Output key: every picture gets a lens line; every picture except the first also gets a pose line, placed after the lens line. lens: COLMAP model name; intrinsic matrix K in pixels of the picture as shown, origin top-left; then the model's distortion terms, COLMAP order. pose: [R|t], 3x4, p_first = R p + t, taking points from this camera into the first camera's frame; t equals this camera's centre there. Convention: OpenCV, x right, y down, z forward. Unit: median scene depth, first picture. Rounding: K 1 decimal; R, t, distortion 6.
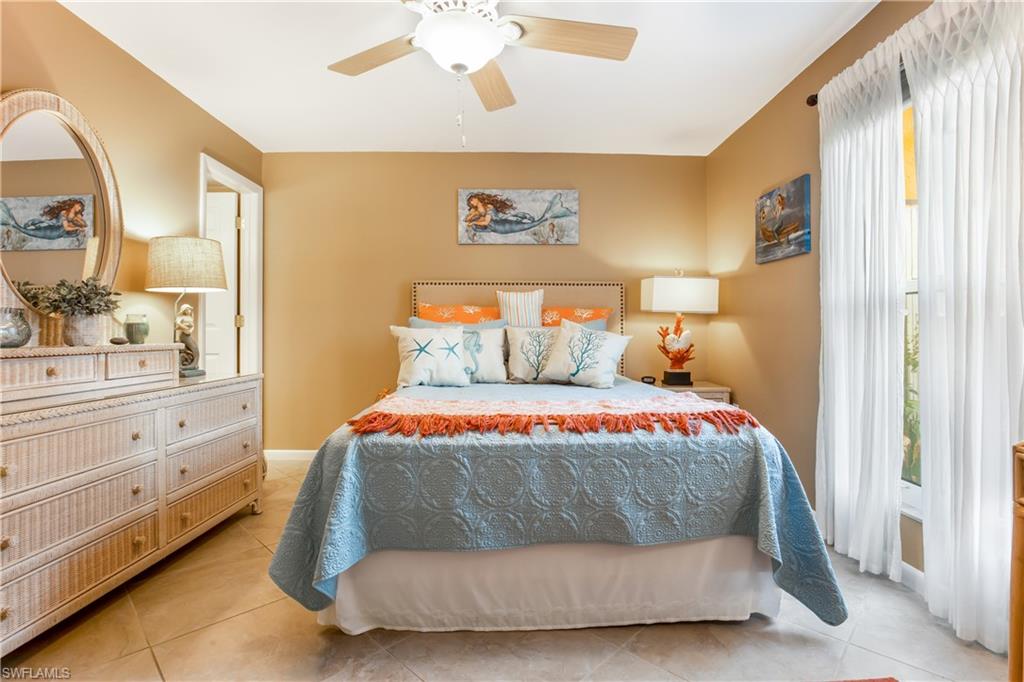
lens RADIAL K [[475.2, 0, 512.3], [0, 475.2, 331.4], [0, 0, 1]] dist [-0.026700, 0.002268]
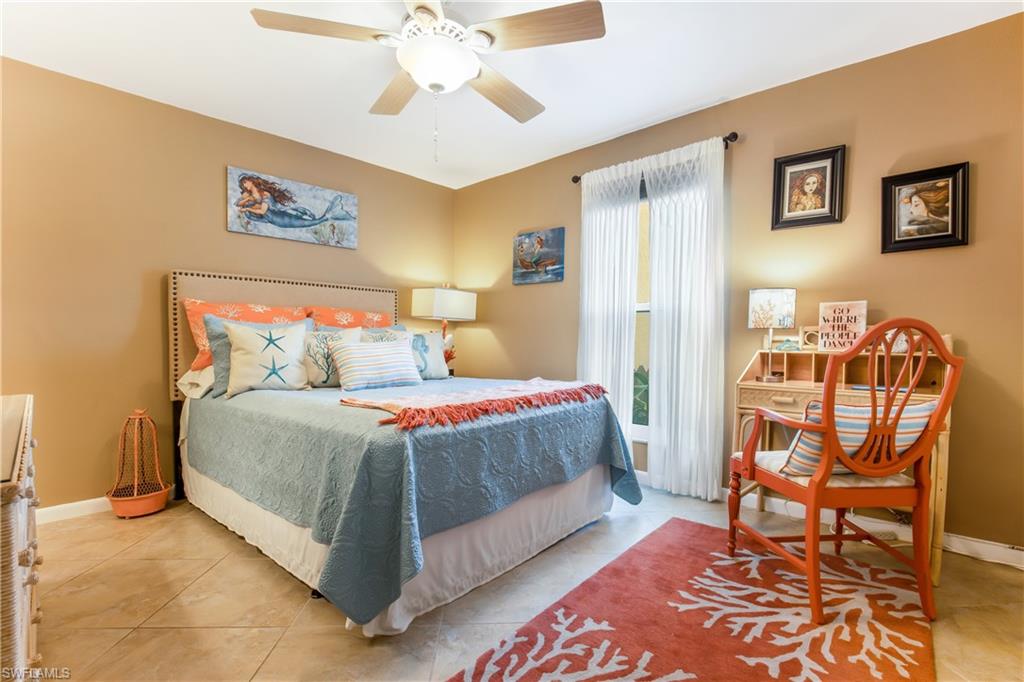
lens RADIAL K [[475.2, 0, 512.8], [0, 475.2, 347.3], [0, 0, 1]] dist [-0.026700, 0.002268]
pose [[0.693443, -0.013757, 0.720381, -0.479946], [0.002054, 0.999851, 0.017116, 0.012188], [-0.720509, -0.010389, 0.693368, 0.072213]]
